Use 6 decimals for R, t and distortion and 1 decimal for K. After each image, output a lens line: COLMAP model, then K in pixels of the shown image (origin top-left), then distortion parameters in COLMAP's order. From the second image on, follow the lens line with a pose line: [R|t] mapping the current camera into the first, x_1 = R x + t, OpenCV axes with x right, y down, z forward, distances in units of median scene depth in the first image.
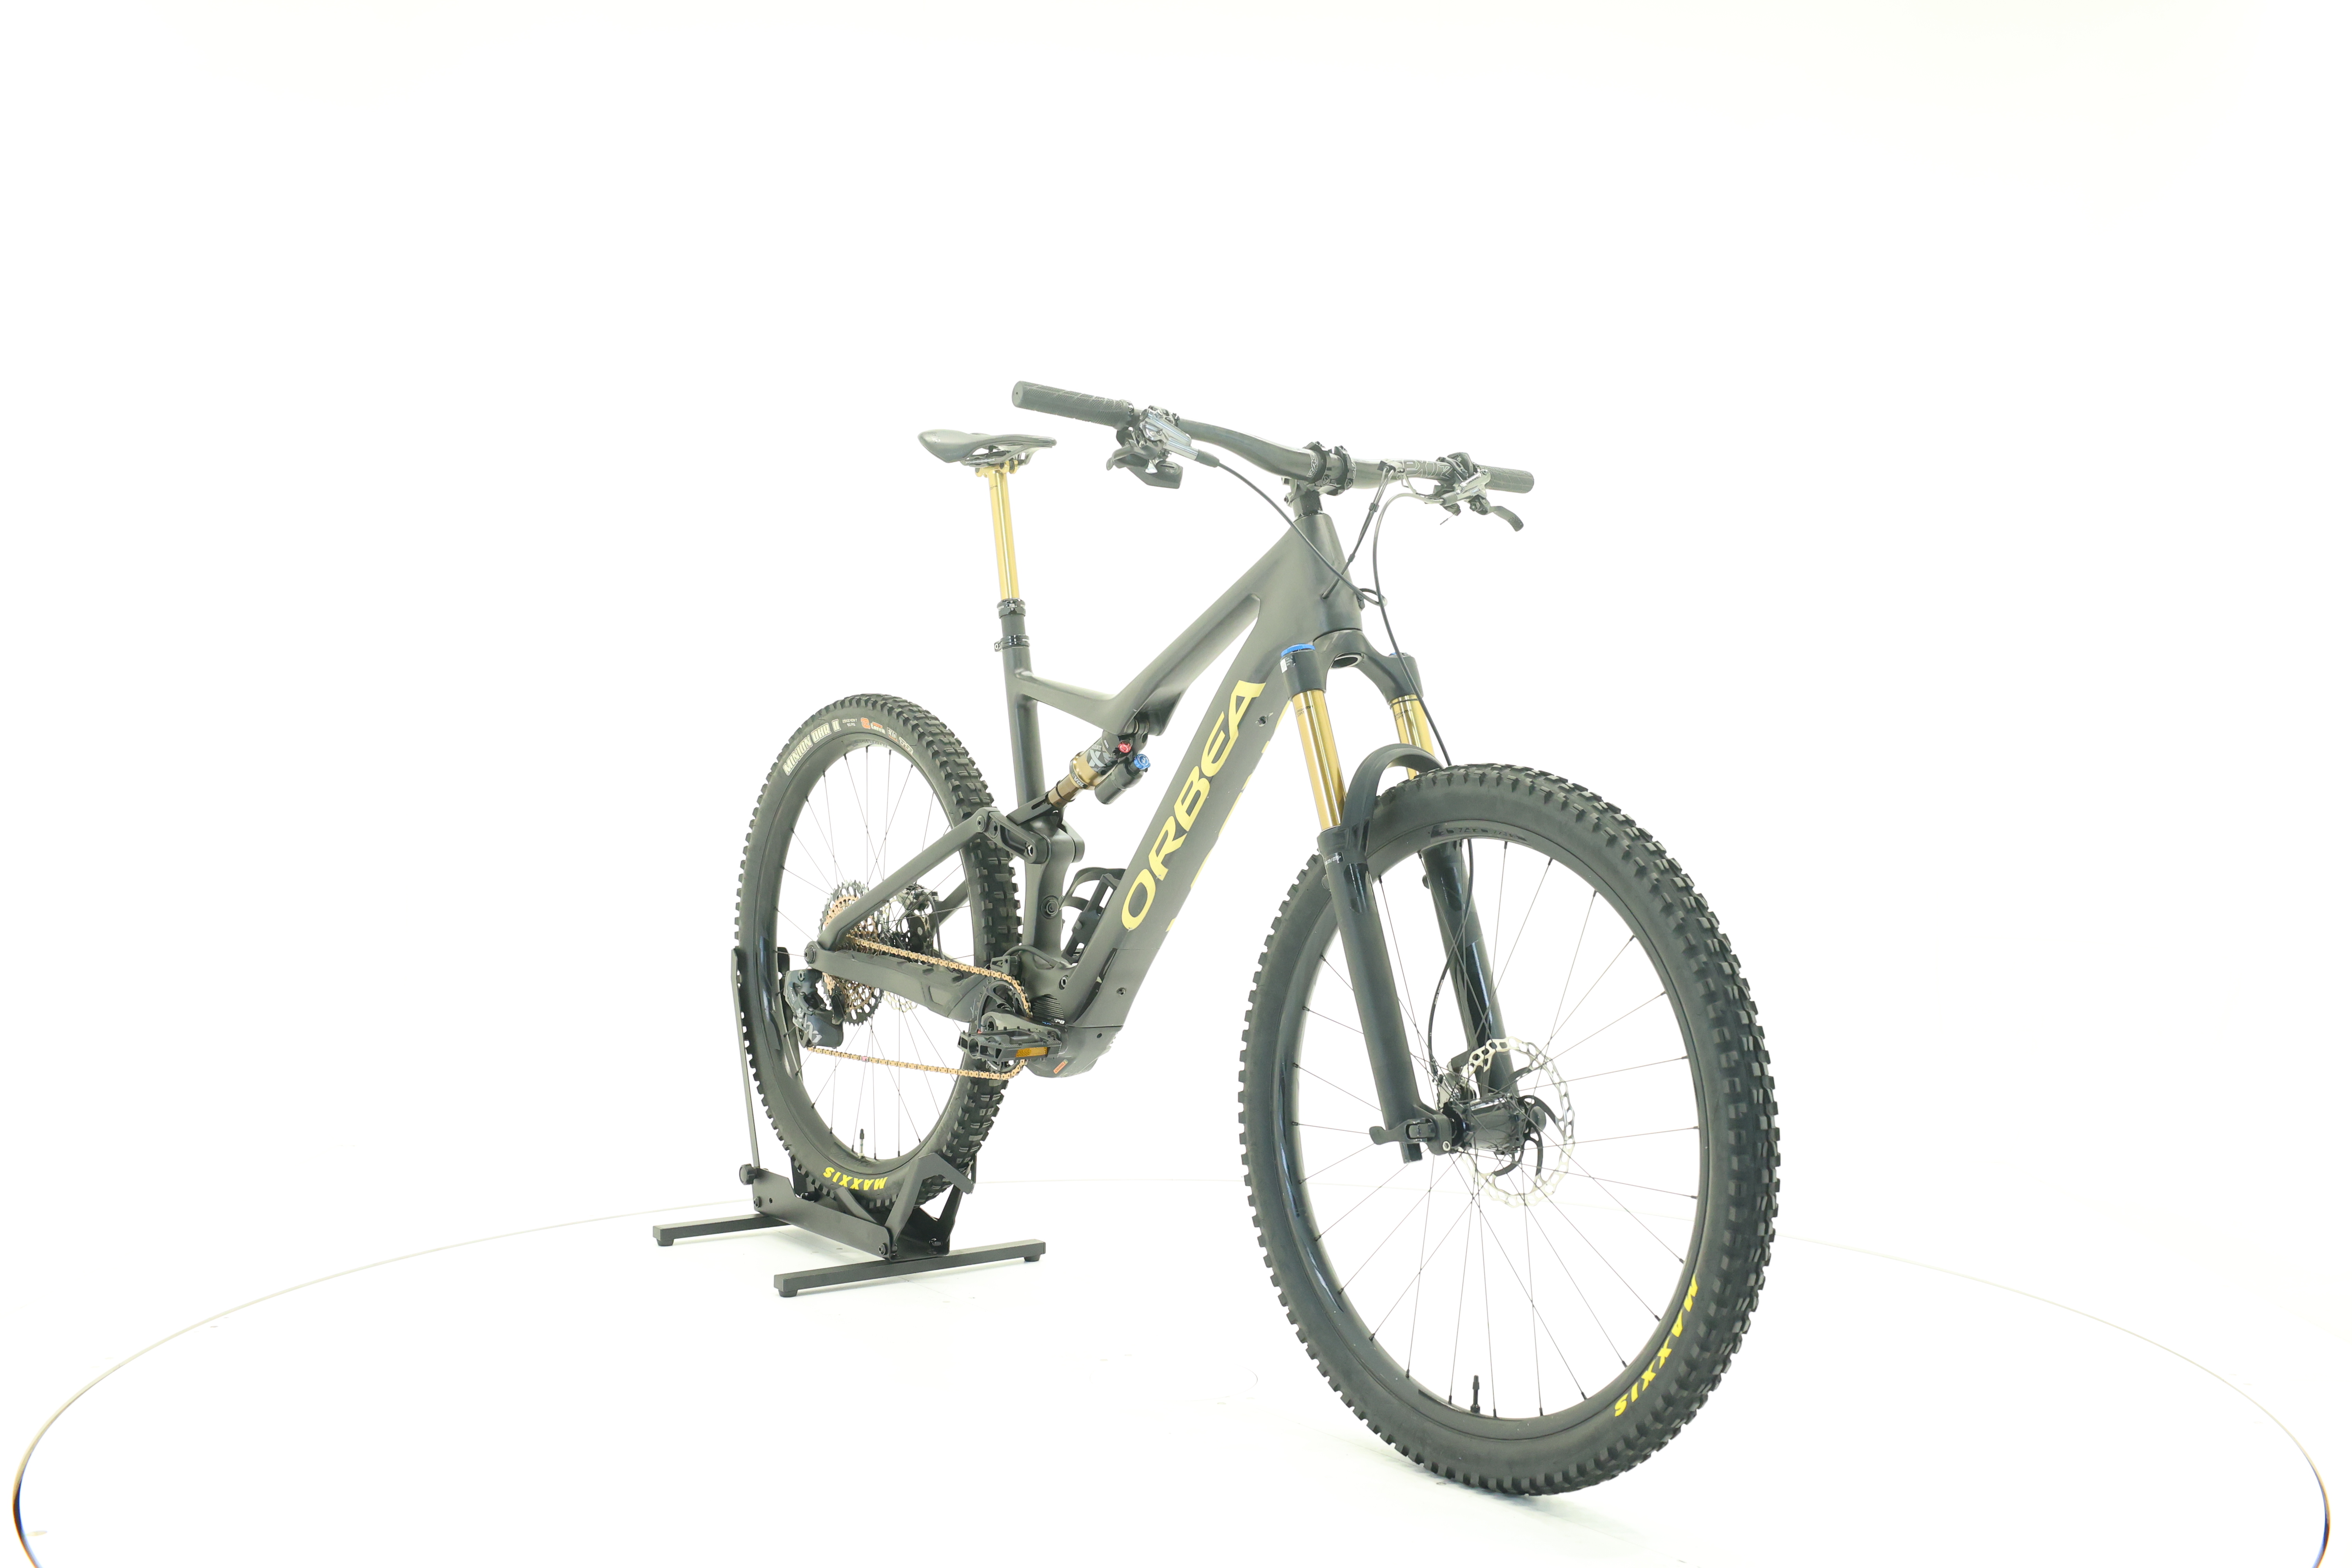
lens RADIAL K [[2497.3, 0, 1166.4], [0, 2497.3, 779.5], [0, 0, 1]] dist [-0.004846, 0.000000]
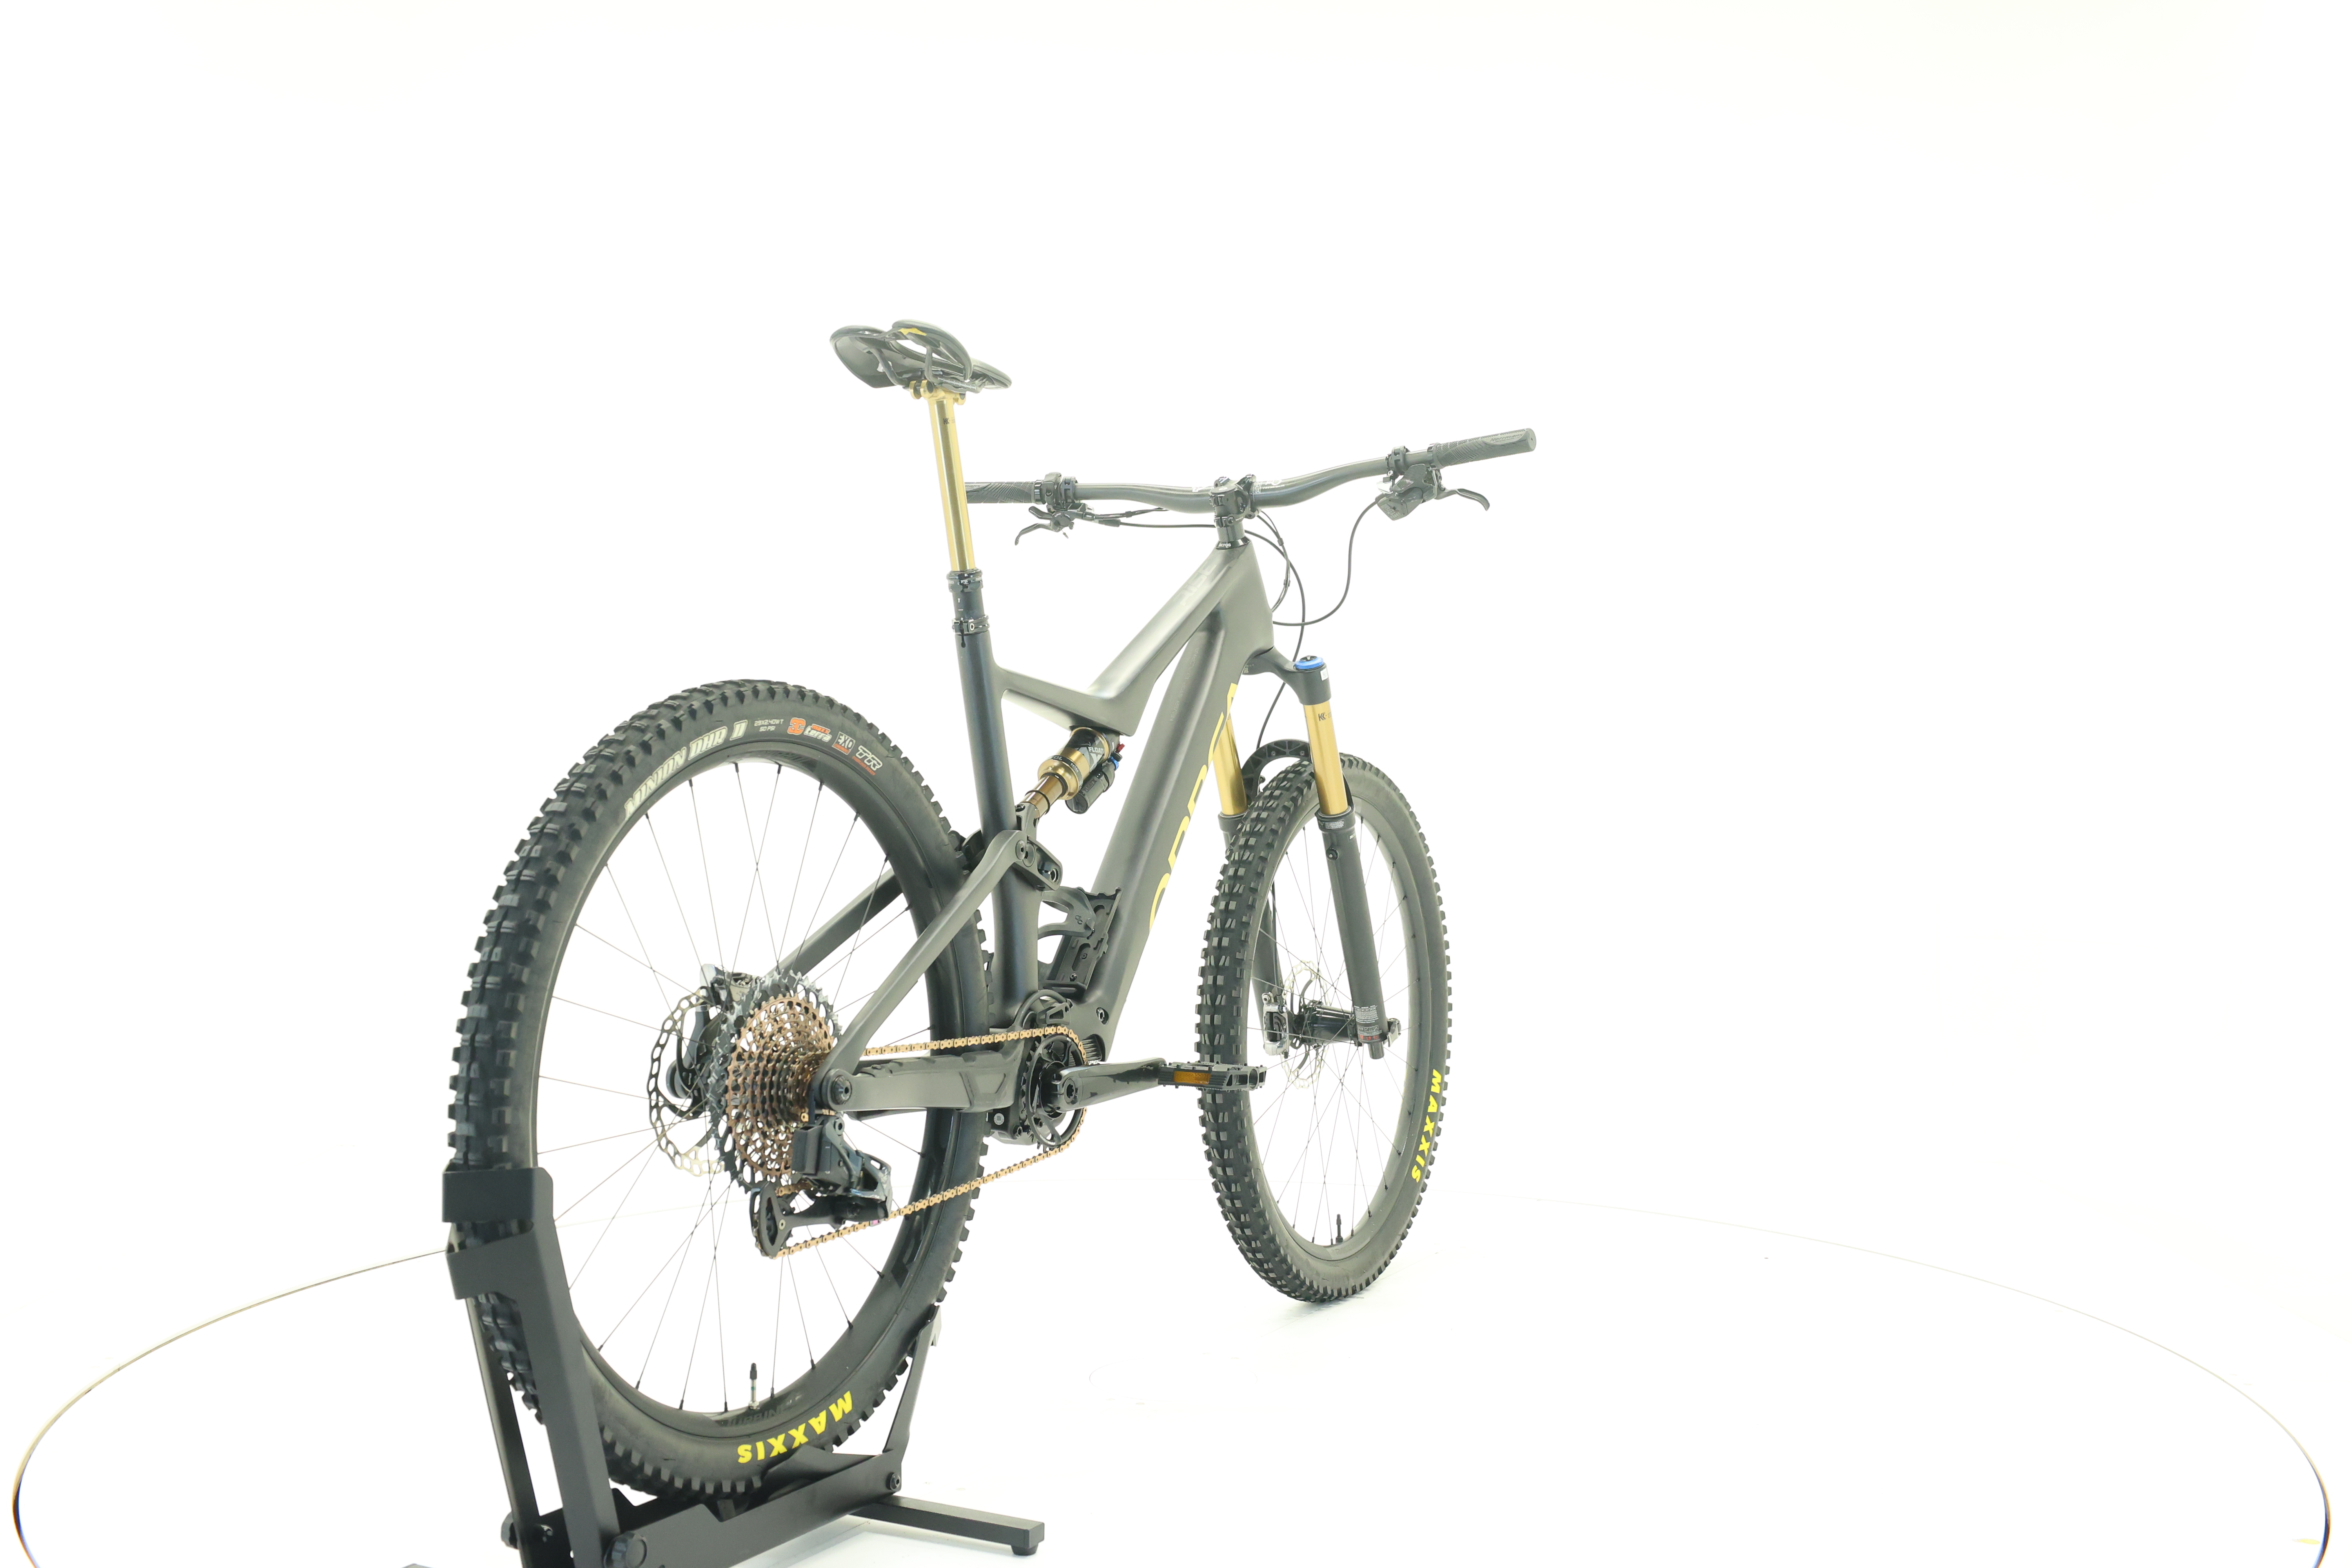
lens RADIAL K [[2497.3, 0, 1169.9], [0, 2497.3, 779.7], [0, 0, 1]] dist [-0.004846, 0.000000]
pose [[-0.420805, -0.031058, 0.906620, -0.905386], [0.012607, 0.999117, 0.040078, -0.040189], [-0.907064, 0.028295, -0.420041, 1.430248]]
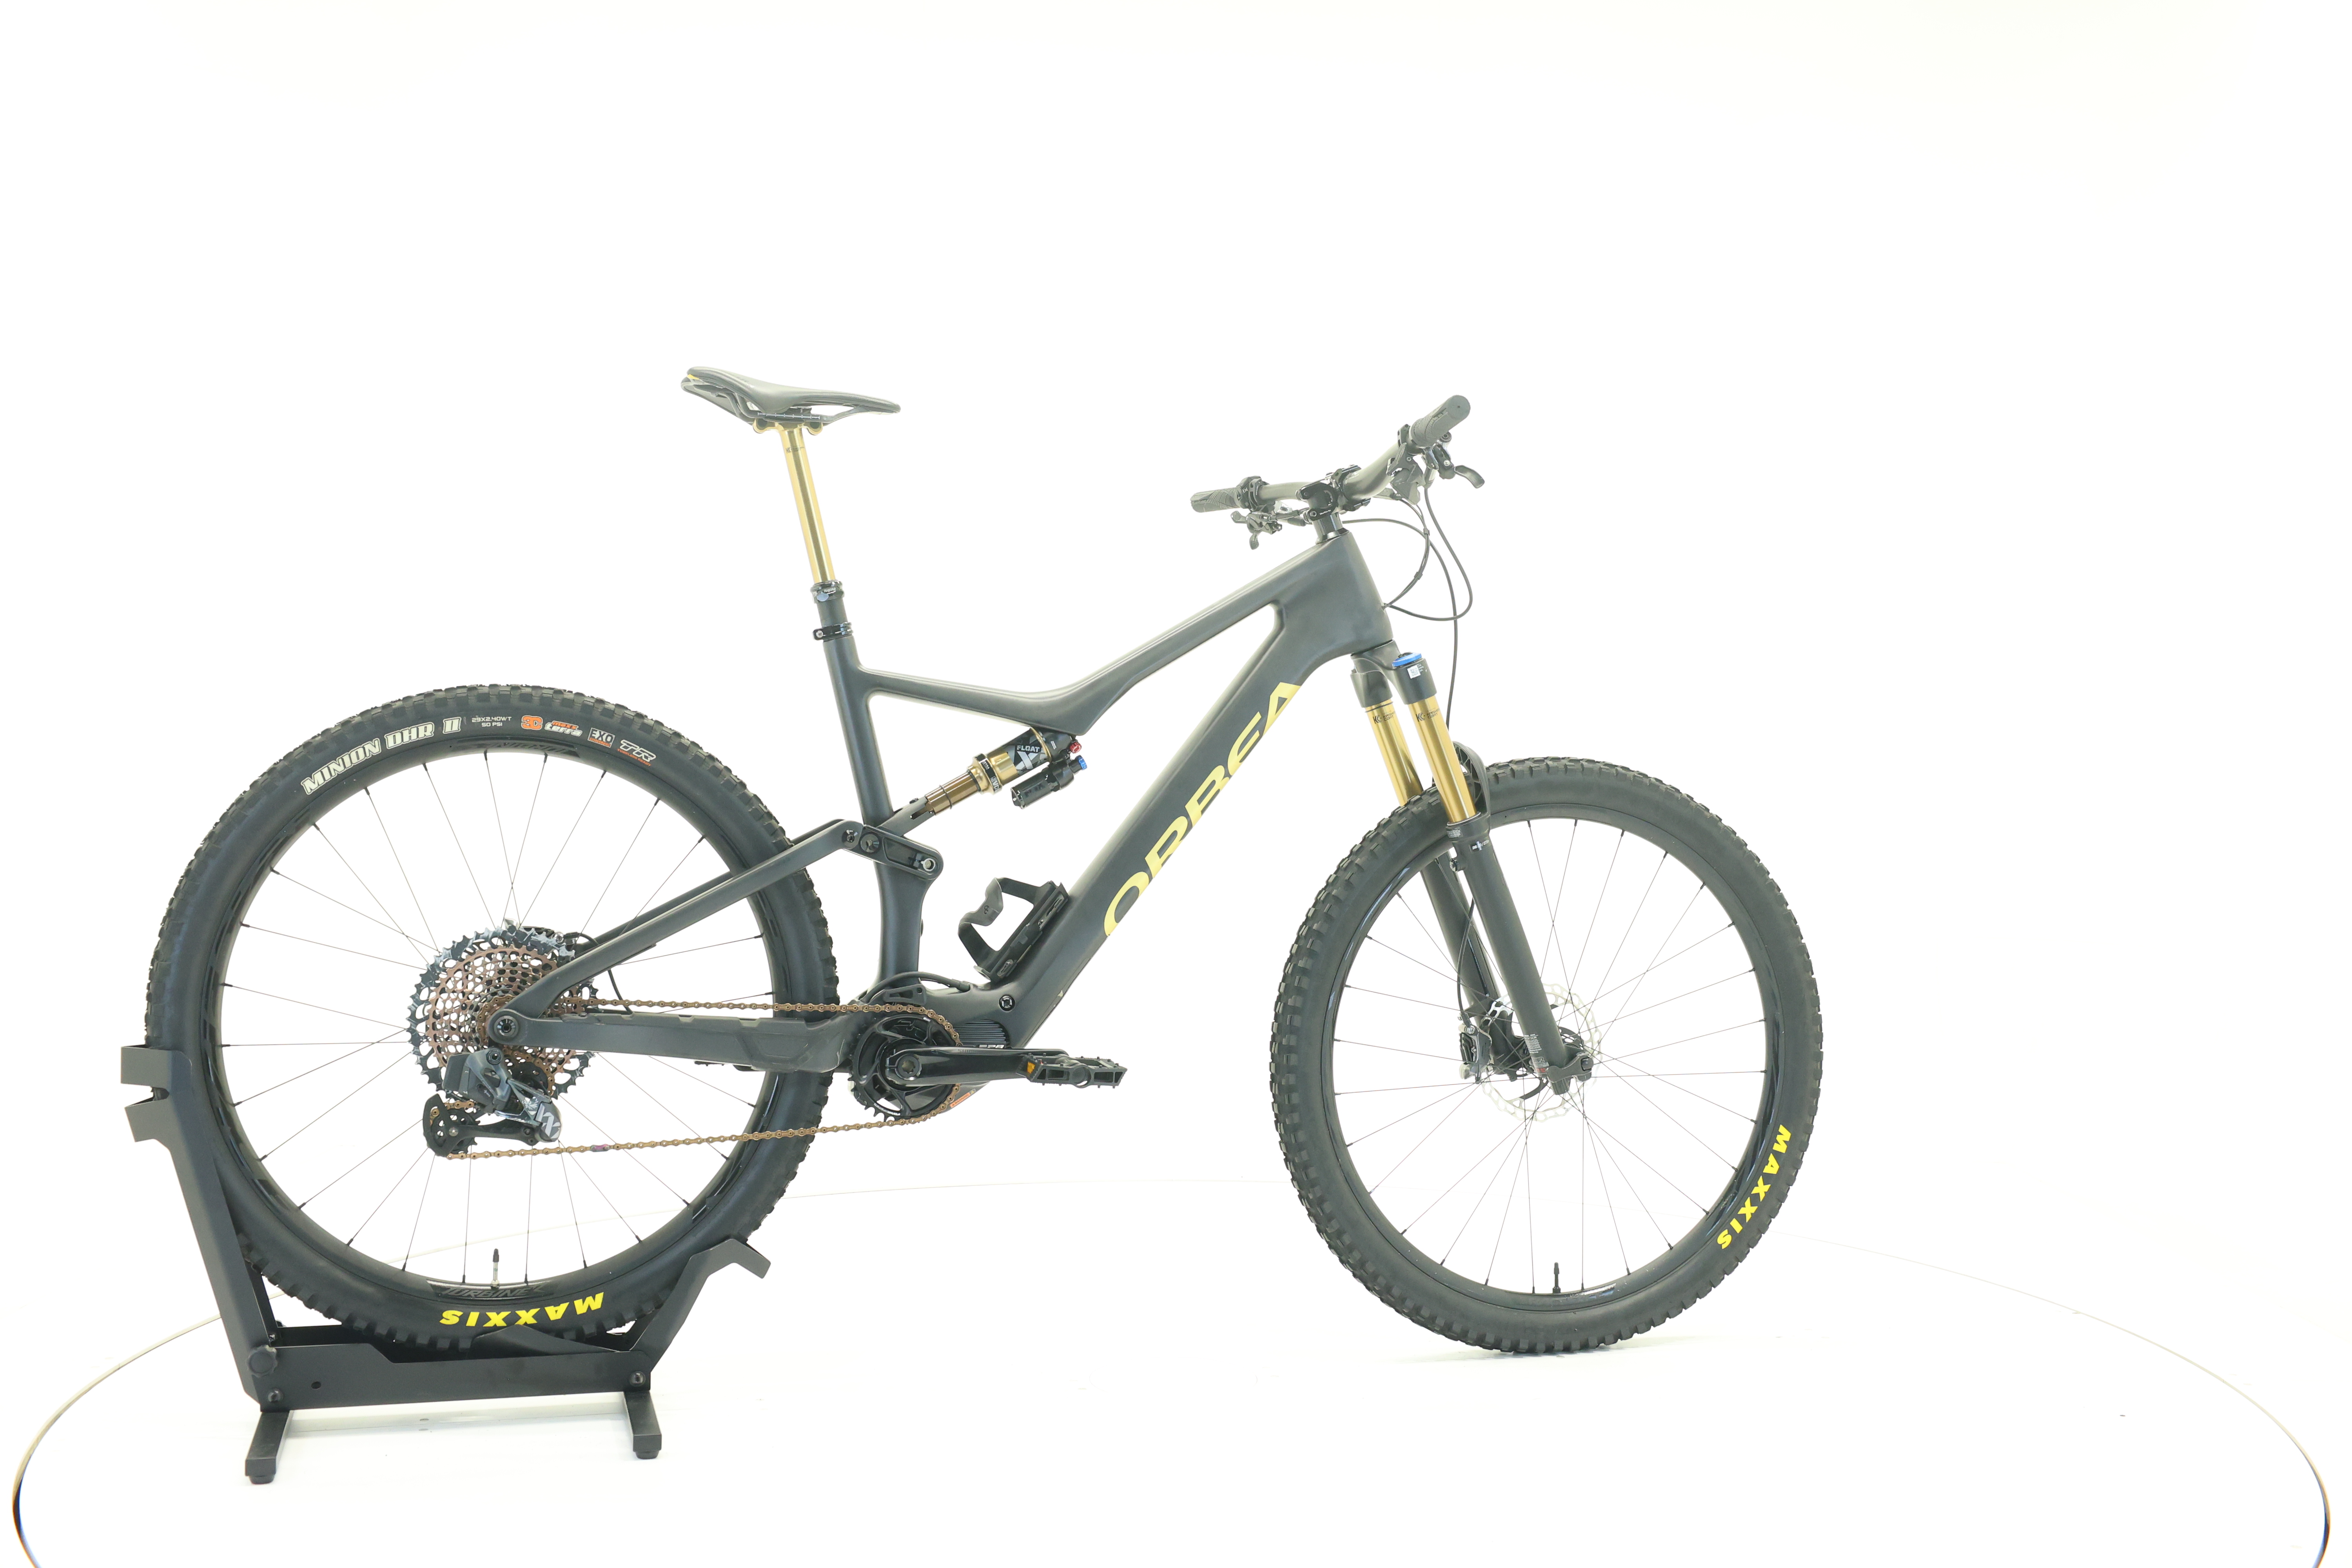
lens RADIAL K [[2497.3, 0, 1172.1], [0, 2497.3, 774.0], [0, 0, 1]] dist [-0.004846, 0.000000]
pose [[0.356118, -0.024115, 0.934130, -0.935125], [0.018143, 0.999657, 0.018890, -0.021117], [-0.934265, 0.010221, 0.356434, 0.649041]]
